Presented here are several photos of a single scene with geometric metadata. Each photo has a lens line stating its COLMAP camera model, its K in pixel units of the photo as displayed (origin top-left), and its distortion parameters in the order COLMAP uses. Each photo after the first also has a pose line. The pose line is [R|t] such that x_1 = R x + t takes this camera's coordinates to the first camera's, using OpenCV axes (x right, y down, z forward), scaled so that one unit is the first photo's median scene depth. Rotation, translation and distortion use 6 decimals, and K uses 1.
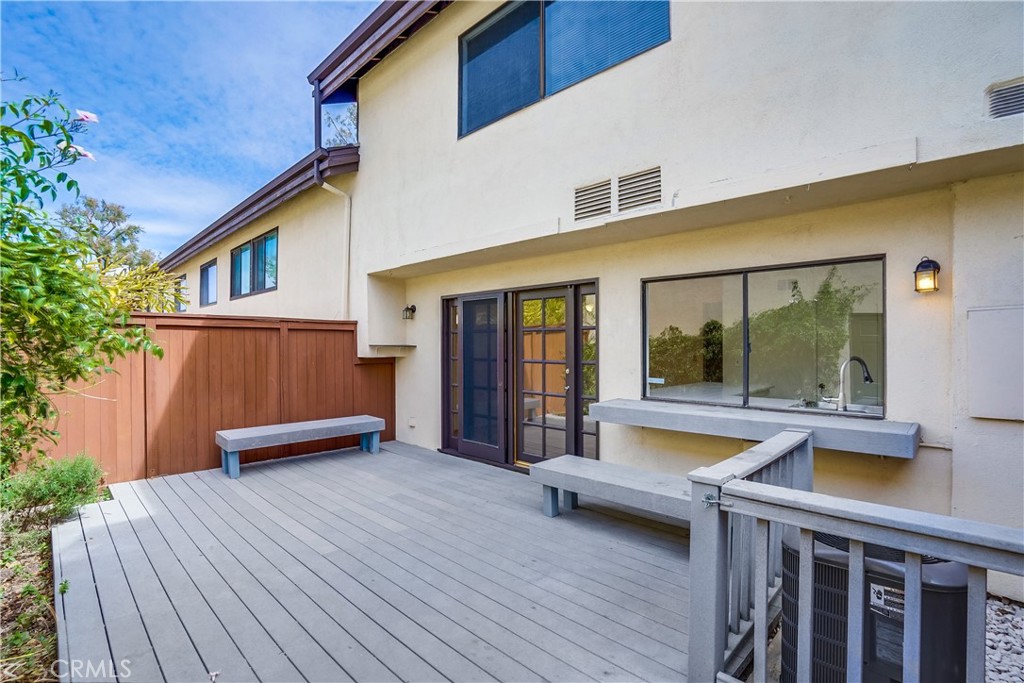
lens RADIAL K [[470.1, 0, 516.1], [0, 470.1, 342.1], [0, 0, 1]] dist [-0.034009, 0.001928]
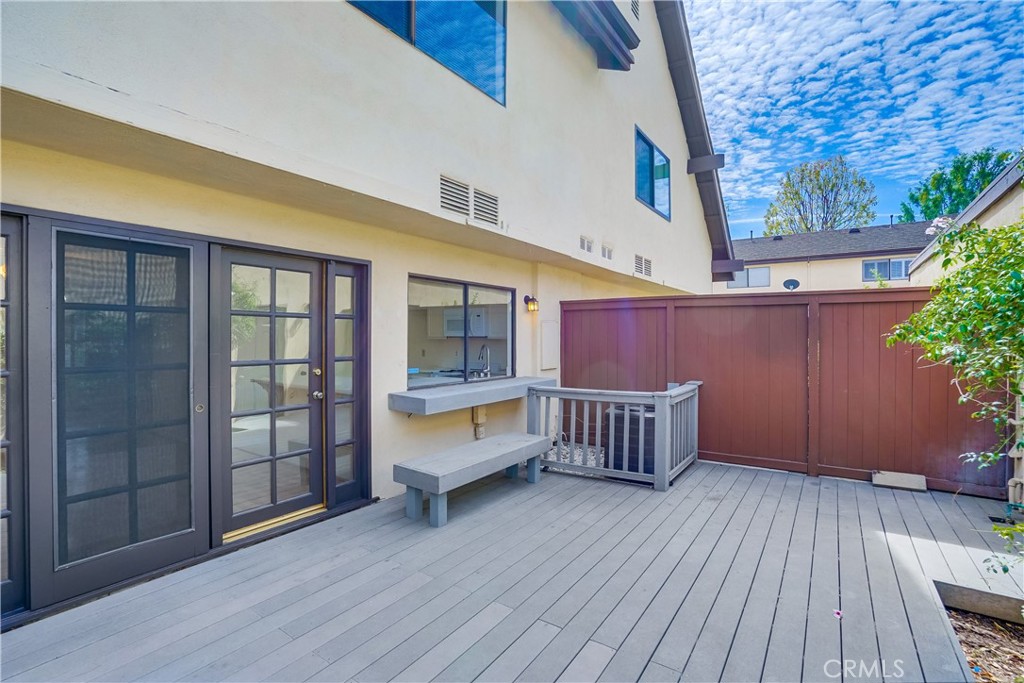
lens RADIAL K [[470.1, 0, 515.8], [0, 470.1, 338.4], [0, 0, 1]] dist [-0.034009, 0.001928]
pose [[-0.154349, -0.000159, 0.988016, -0.902705], [-0.006921, 0.999976, -0.000921, 0.009201], [-0.987992, -0.006980, -0.154346, 1.066052]]
